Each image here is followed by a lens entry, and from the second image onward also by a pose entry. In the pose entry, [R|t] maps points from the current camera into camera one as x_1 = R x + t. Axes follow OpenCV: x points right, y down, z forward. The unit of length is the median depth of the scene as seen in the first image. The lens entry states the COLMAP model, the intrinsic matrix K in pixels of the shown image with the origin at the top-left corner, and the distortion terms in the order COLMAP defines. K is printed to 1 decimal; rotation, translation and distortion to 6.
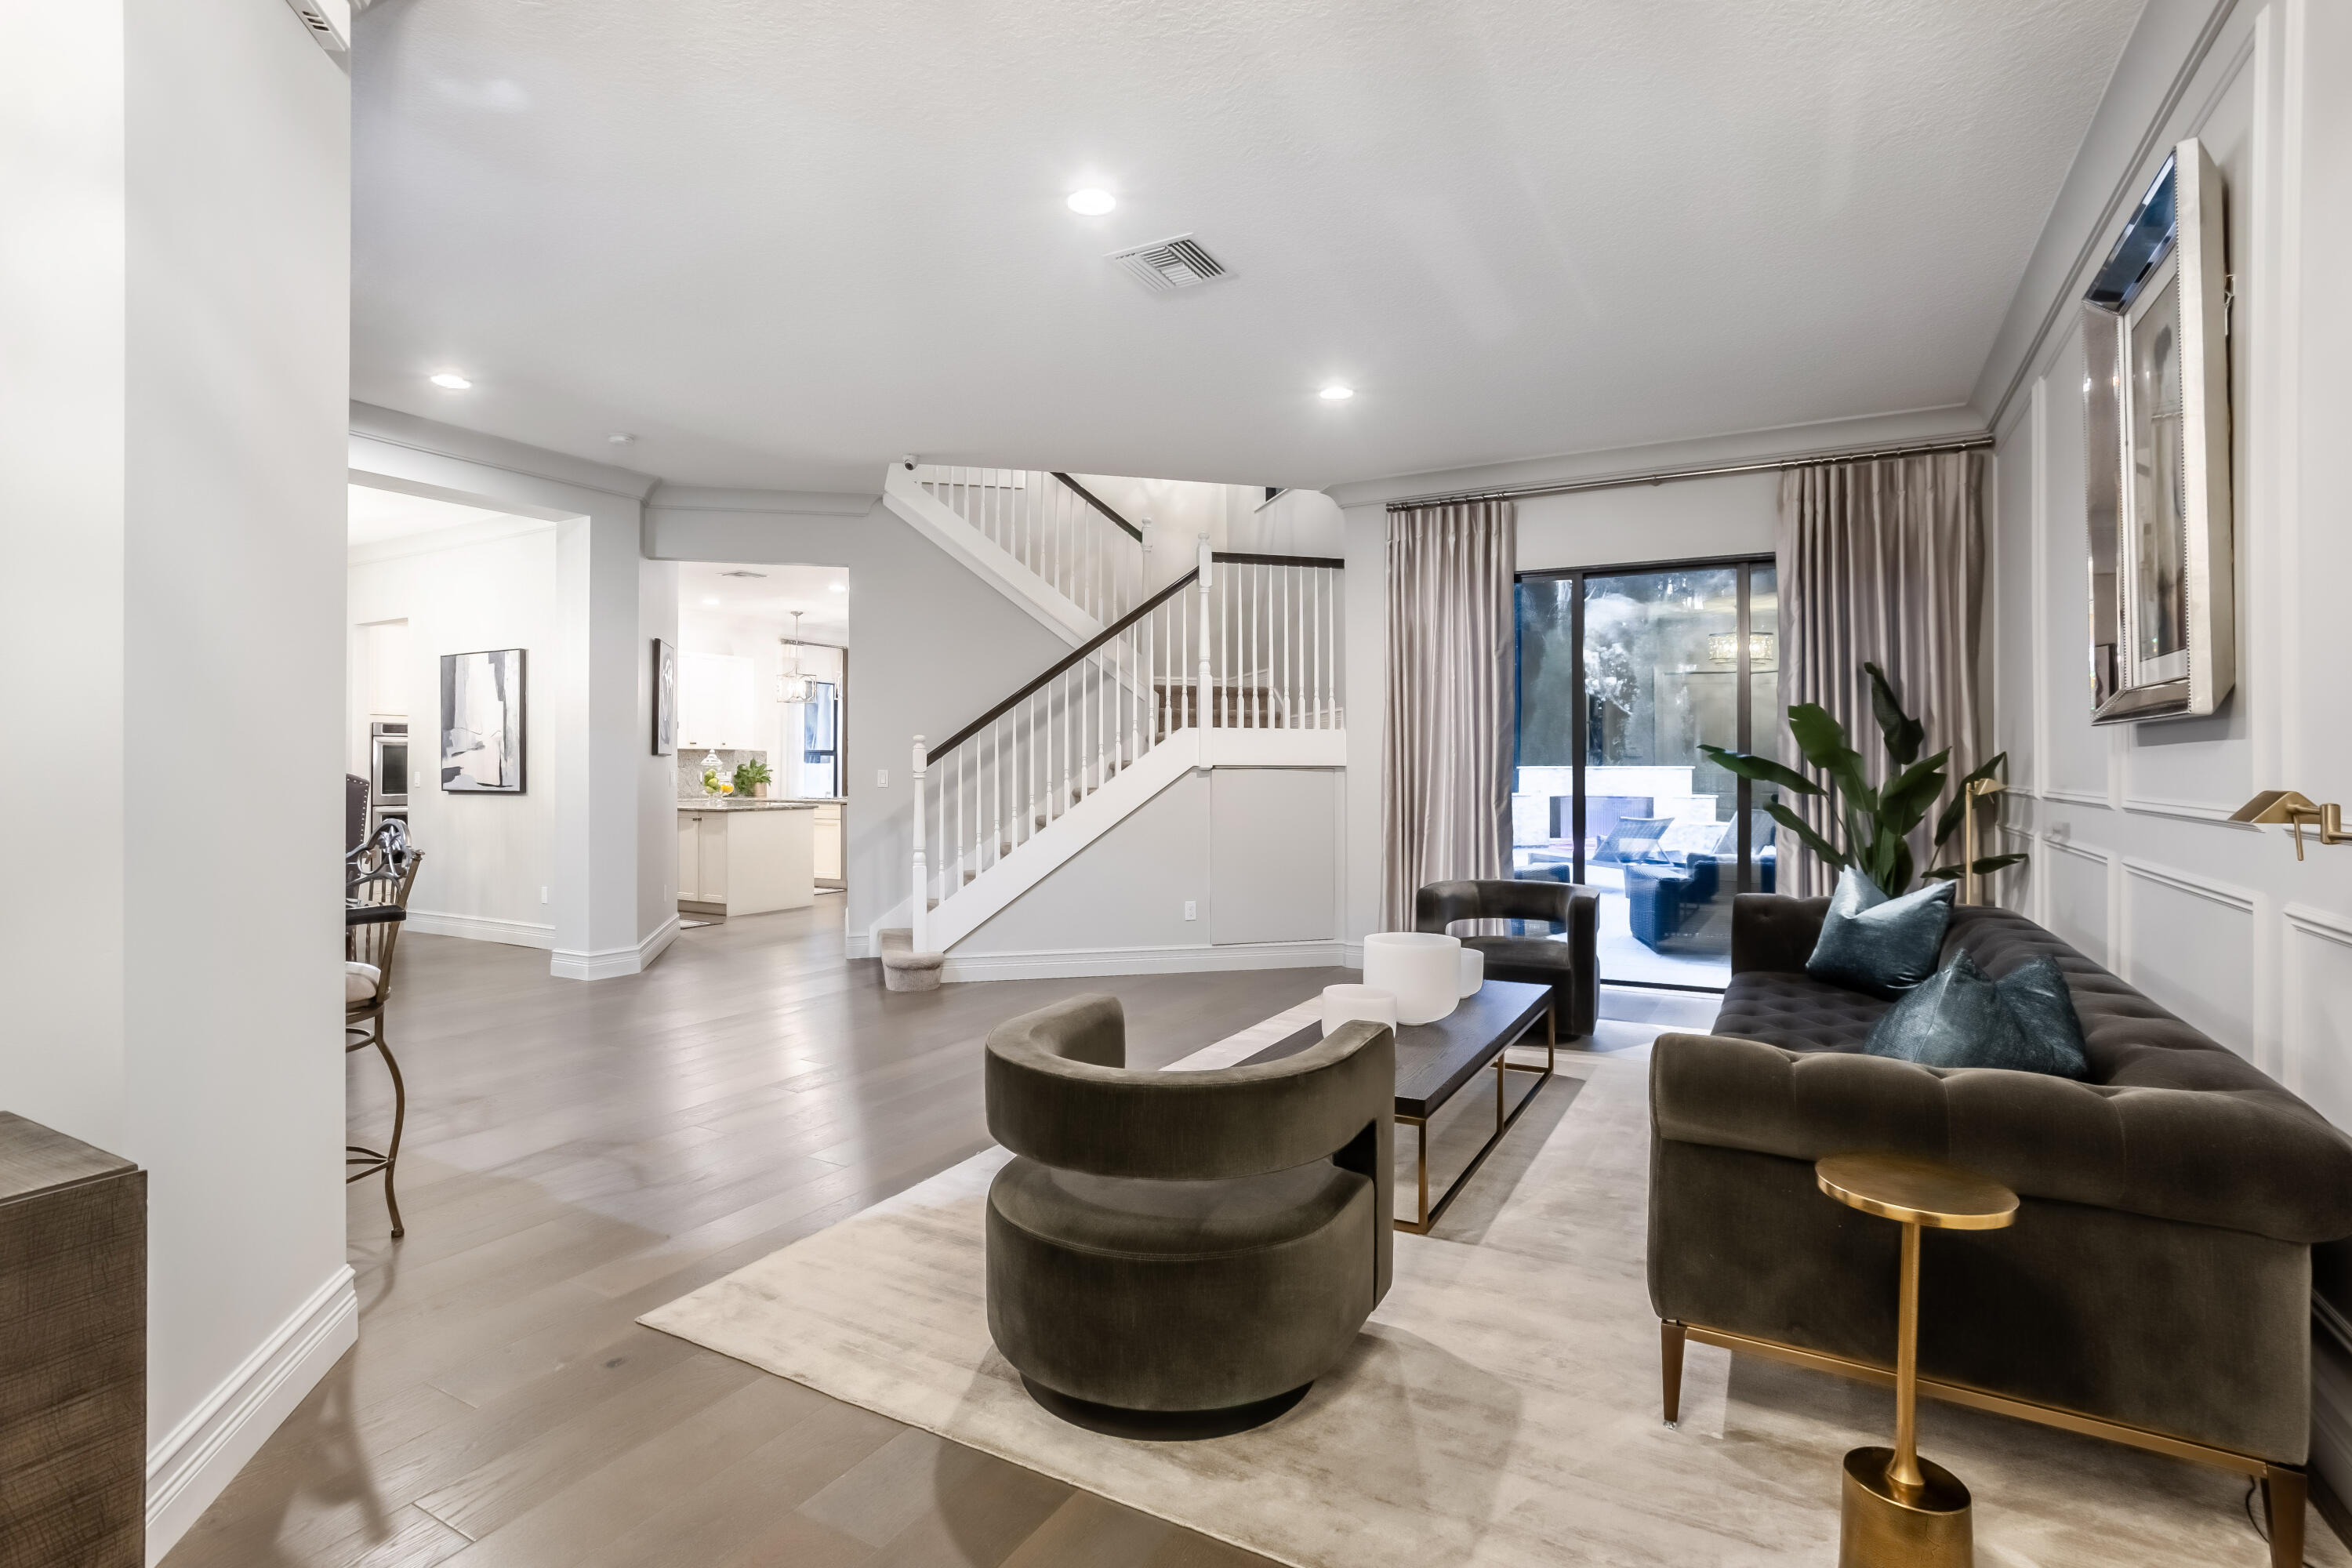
lens RADIAL K [[1137.0, 0, 1174.9], [0, 1137.0, 765.7], [0, 0, 1]] dist [-0.001893, 0.001032]
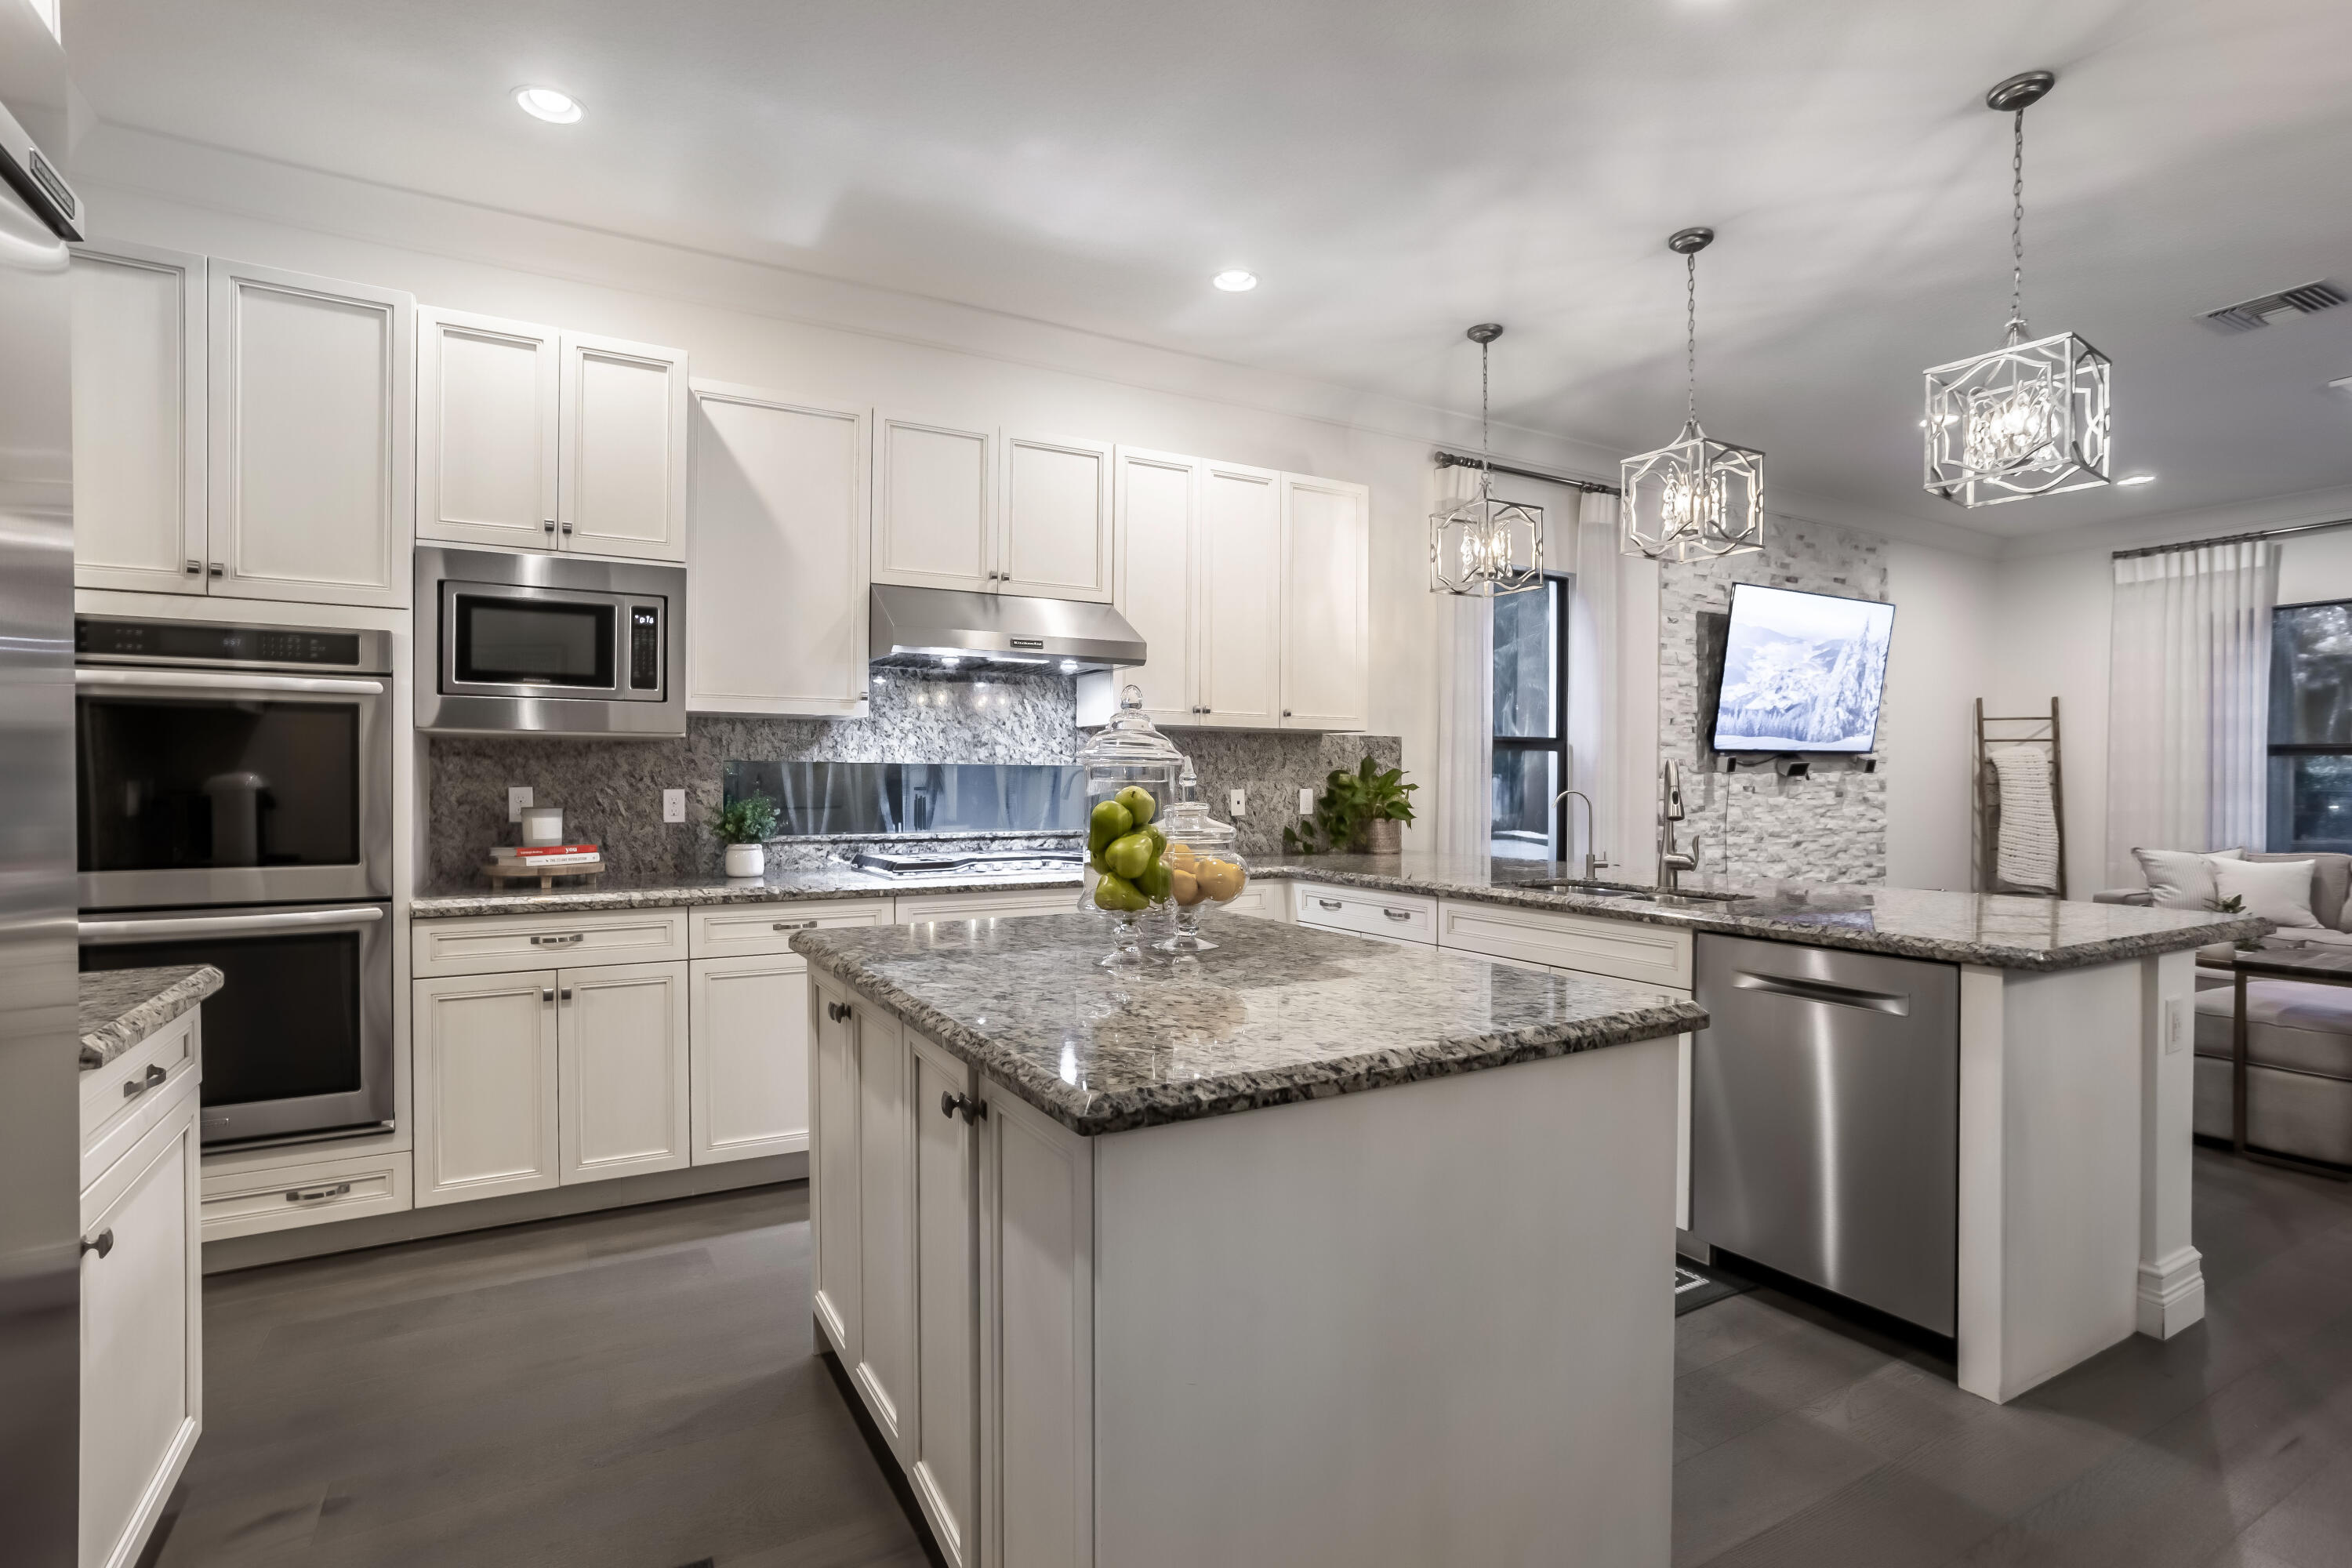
lens RADIAL K [[1137.0, 0, 1173.9], [0, 1137.0, 781.7], [0, 0, 1]] dist [-0.001893, 0.001032]
pose [[0.855852, -0.000429, -0.517221, -0.229418], [0.003698, 0.999979, 0.005290, 0.000299], [0.517208, -0.006440, 0.855836, 0.640354]]
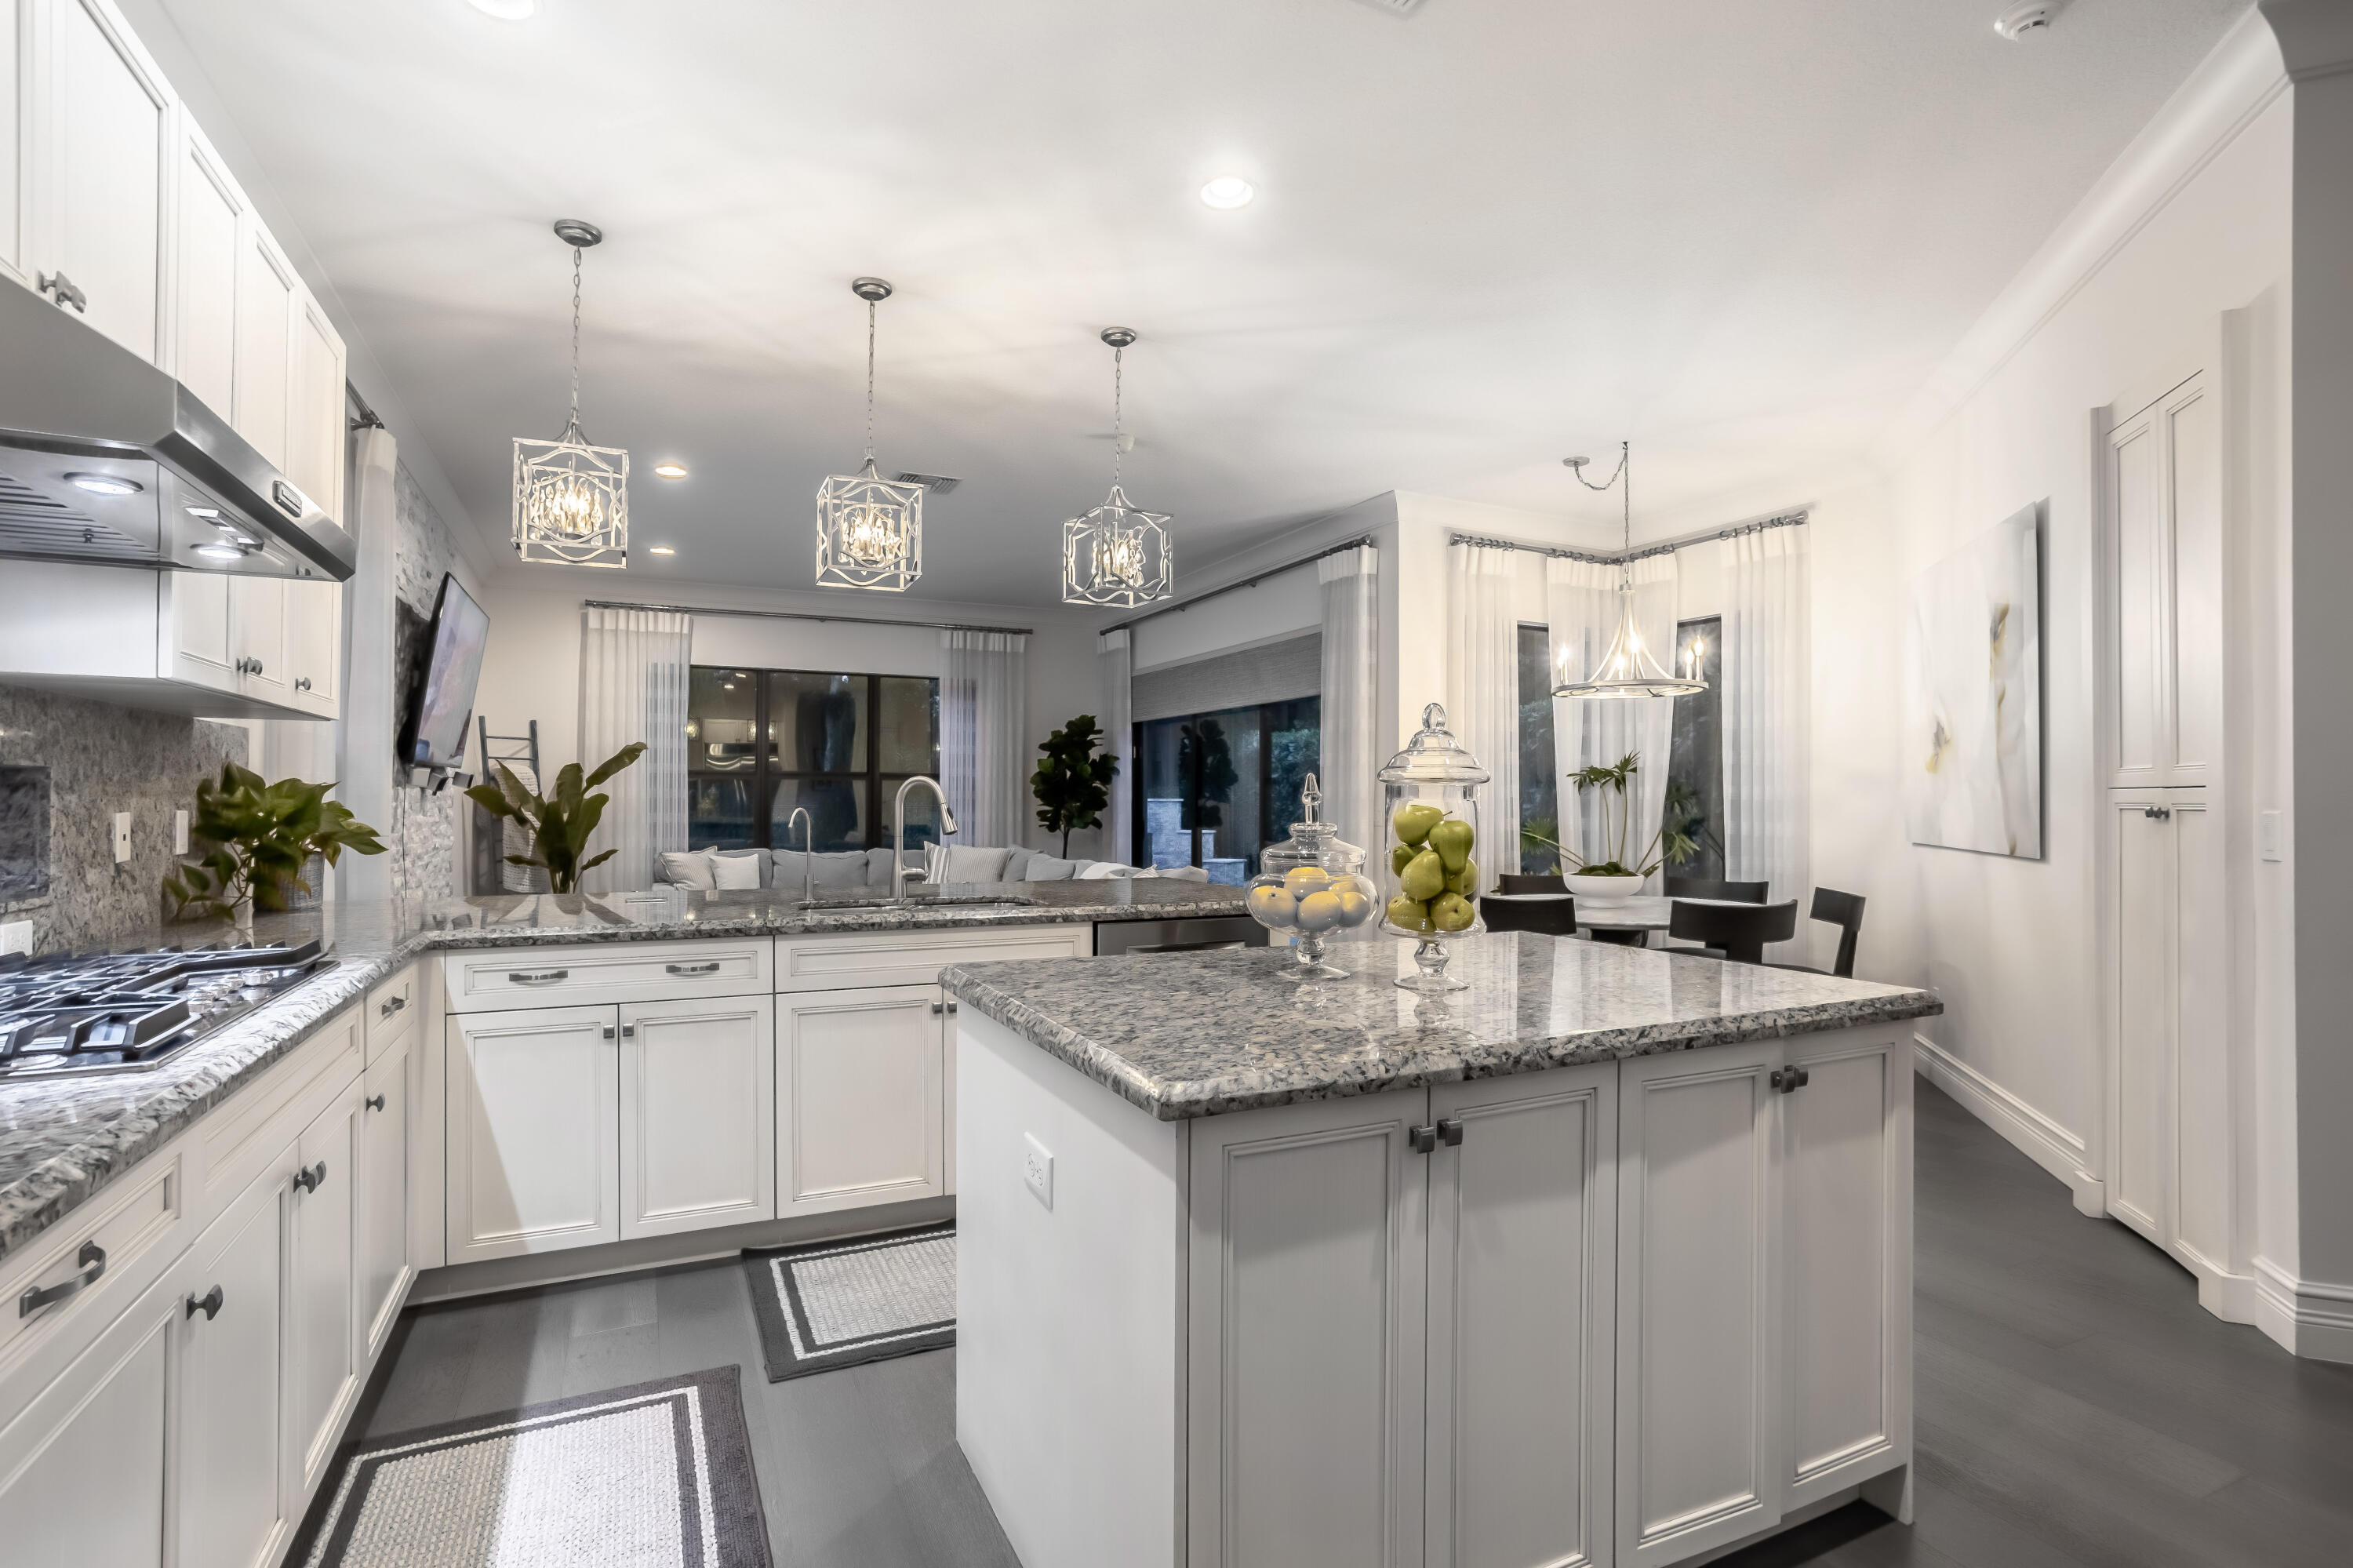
lens RADIAL K [[1137.5, 0, 1169.2], [0, 1137.5, 789.5], [0, 0, 1]] dist [-0.001893, 0.001032]
pose [[0.594938, 0.007165, 0.803740, -0.450771], [-0.007167, 0.999968, -0.003609, 0.000297], [-0.803740, -0.003614, 0.594970, 0.704822]]
